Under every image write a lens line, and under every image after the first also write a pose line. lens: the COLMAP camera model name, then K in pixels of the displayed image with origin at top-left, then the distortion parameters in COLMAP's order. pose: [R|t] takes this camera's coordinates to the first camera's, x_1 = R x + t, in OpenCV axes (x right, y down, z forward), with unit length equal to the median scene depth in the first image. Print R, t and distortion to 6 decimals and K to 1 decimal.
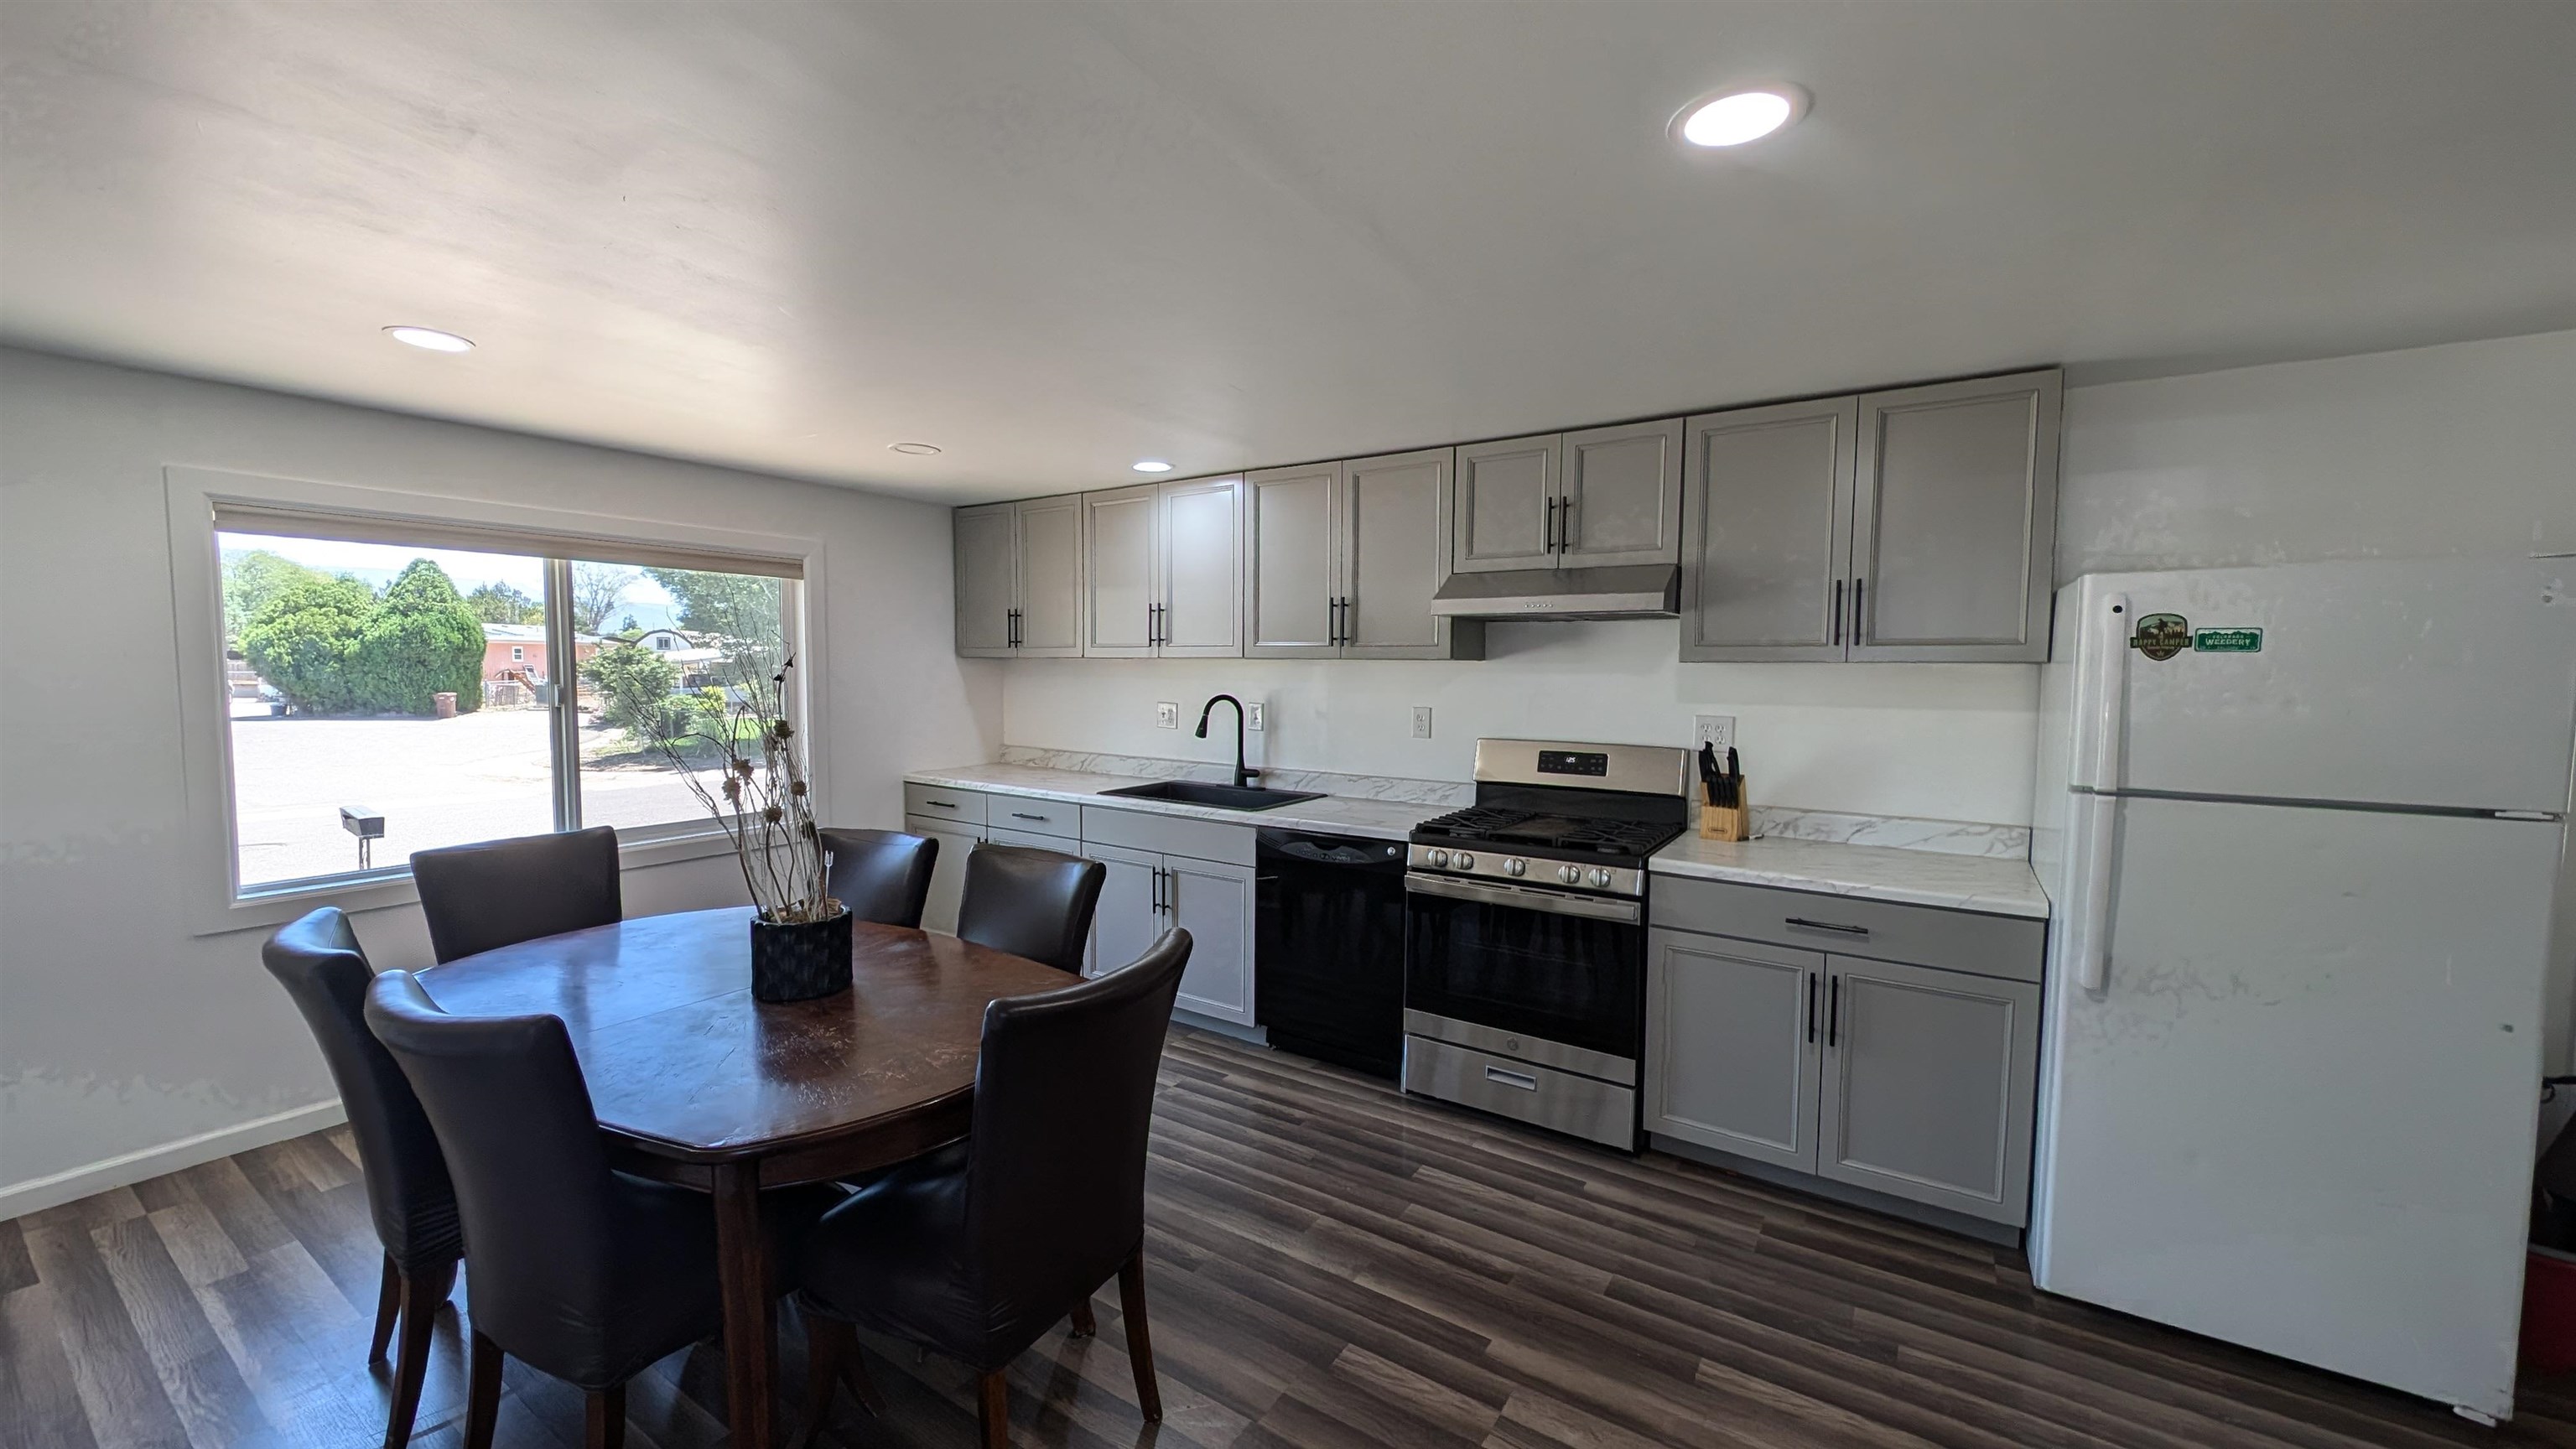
lens RADIAL K [[961.0, 0, 1280.1], [0, 961.0, 725.1], [0, 0, 1]] dist [0.001102, -0.000237]
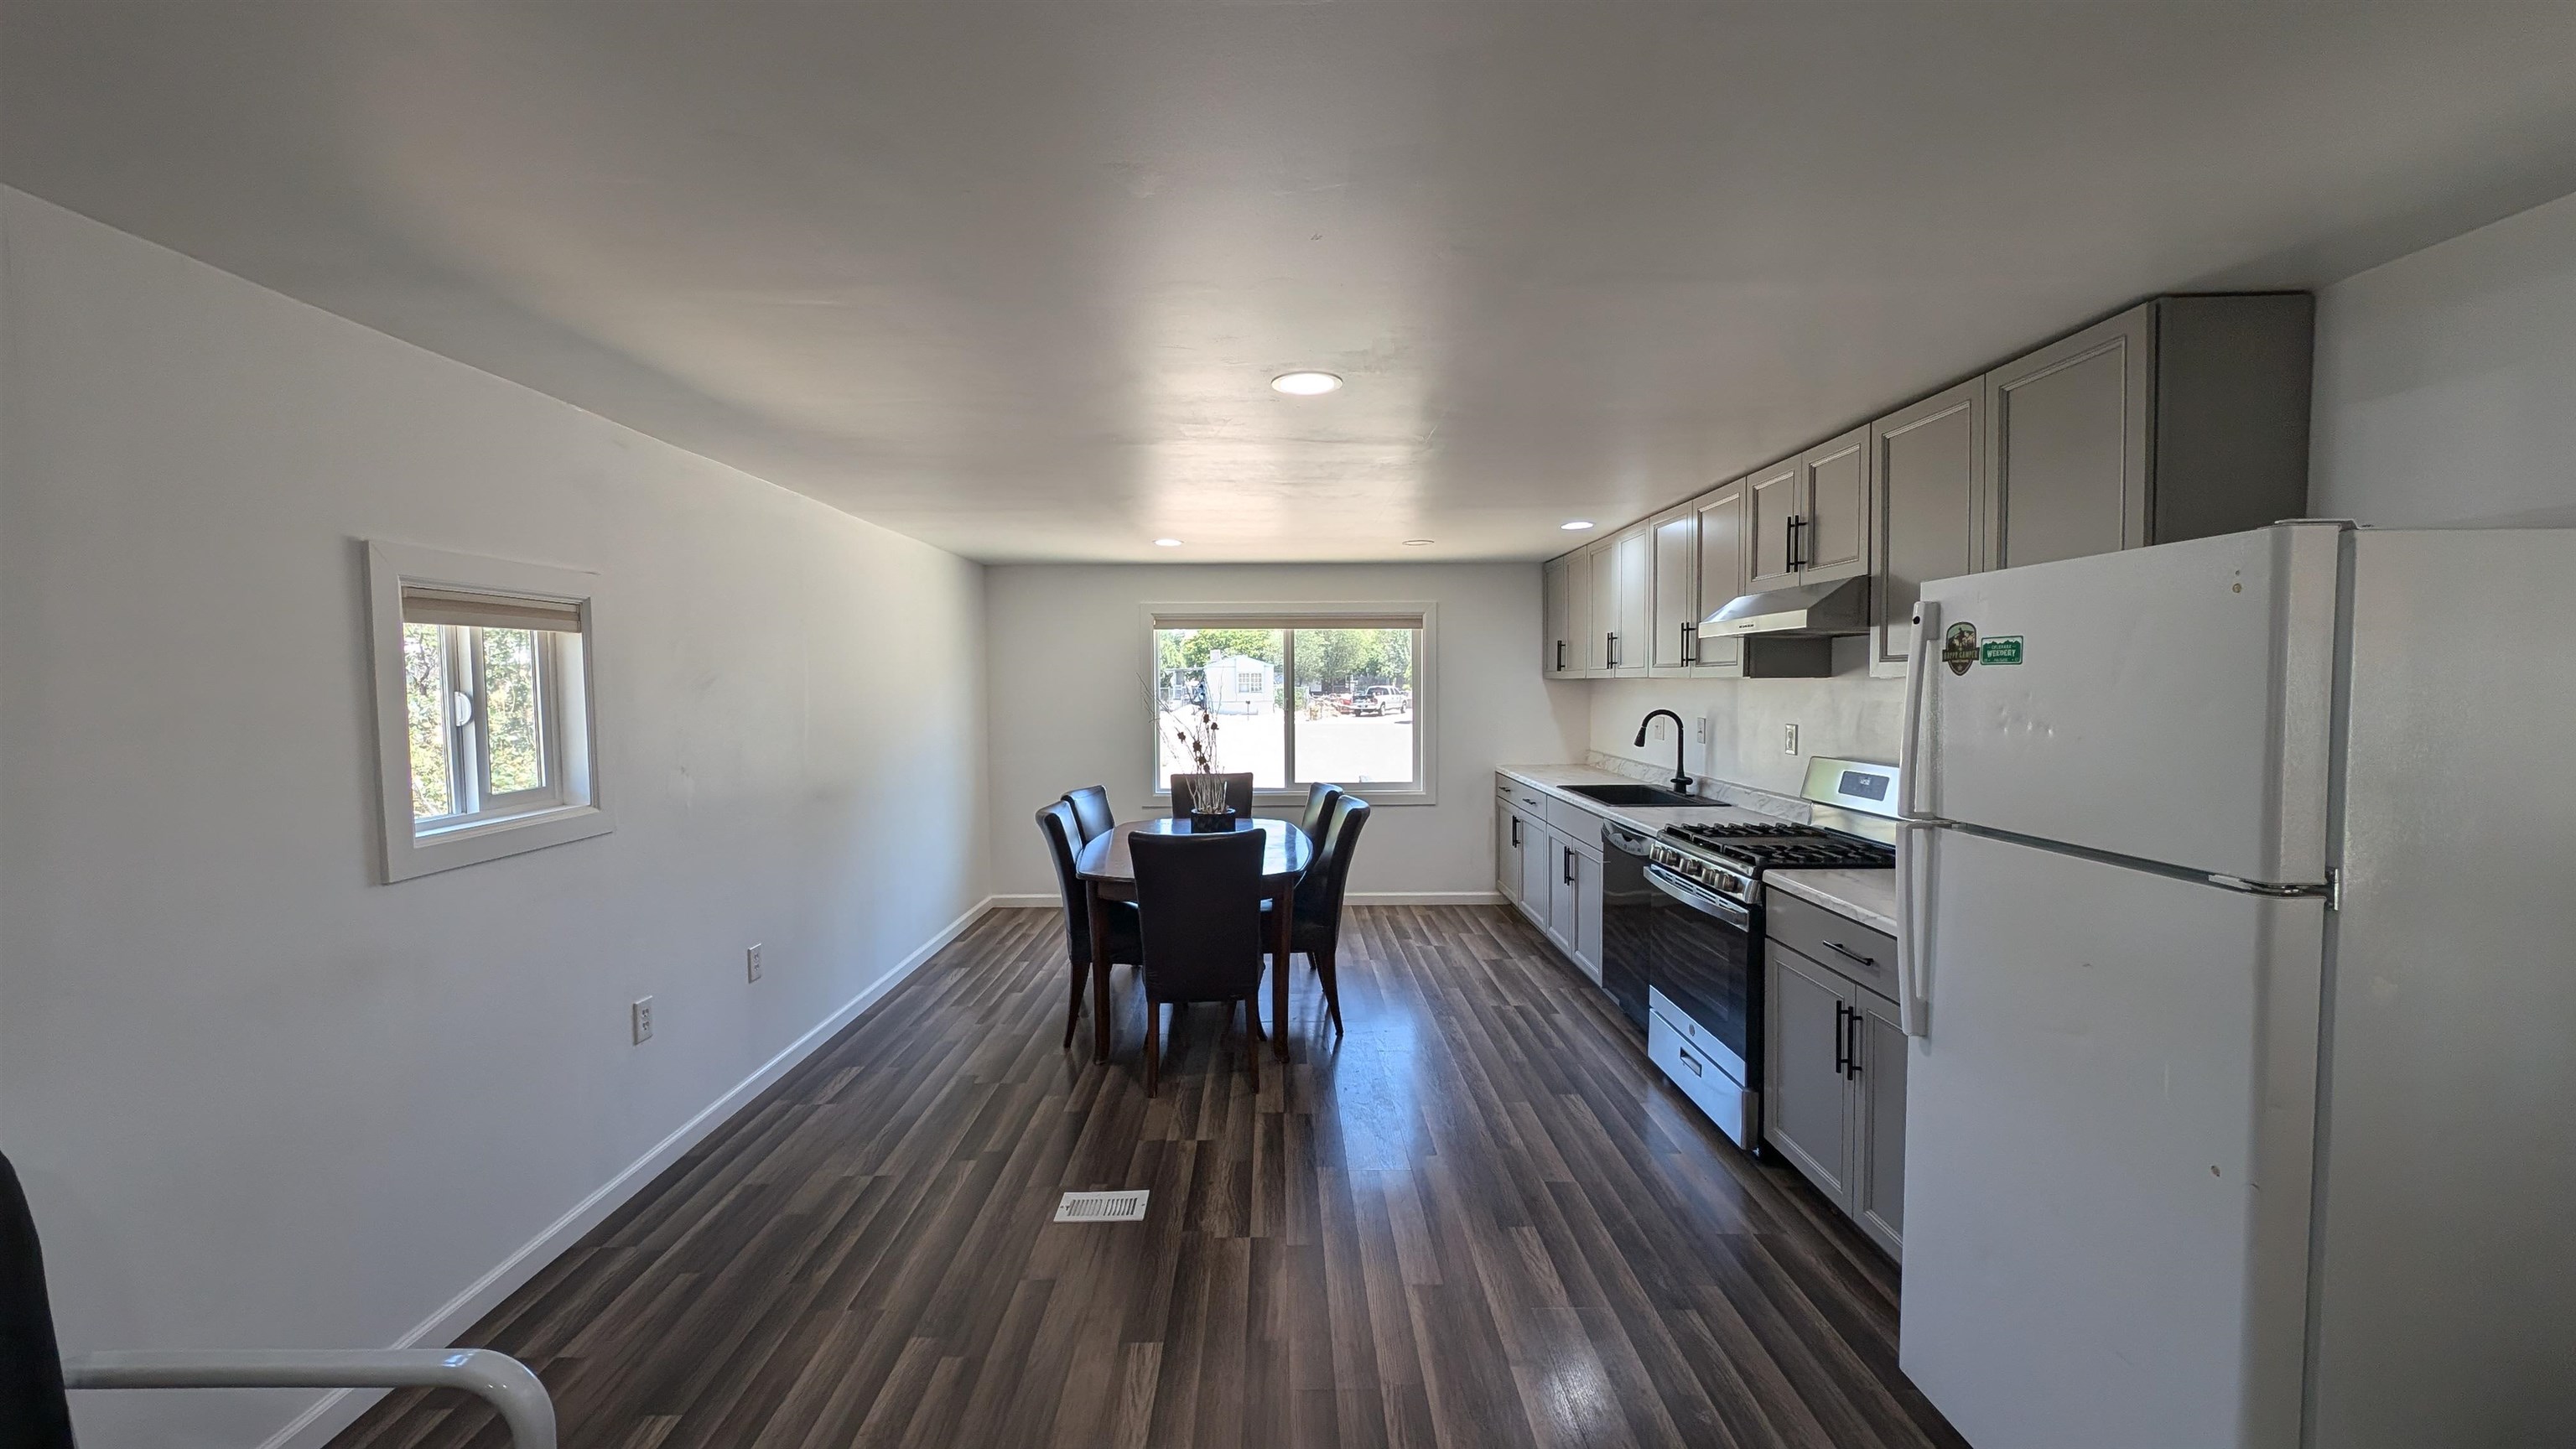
lens RADIAL K [[961.0, 0, 1269.3], [0, 961.0, 721.8], [0, 0, 1]] dist [0.001102, -0.000237]
pose [[0.546930, 0.025074, -0.836803, 0.845004], [-0.042725, 0.999085, 0.002011, 0.000855], [0.836088, 0.034652, 0.547500, -0.011149]]
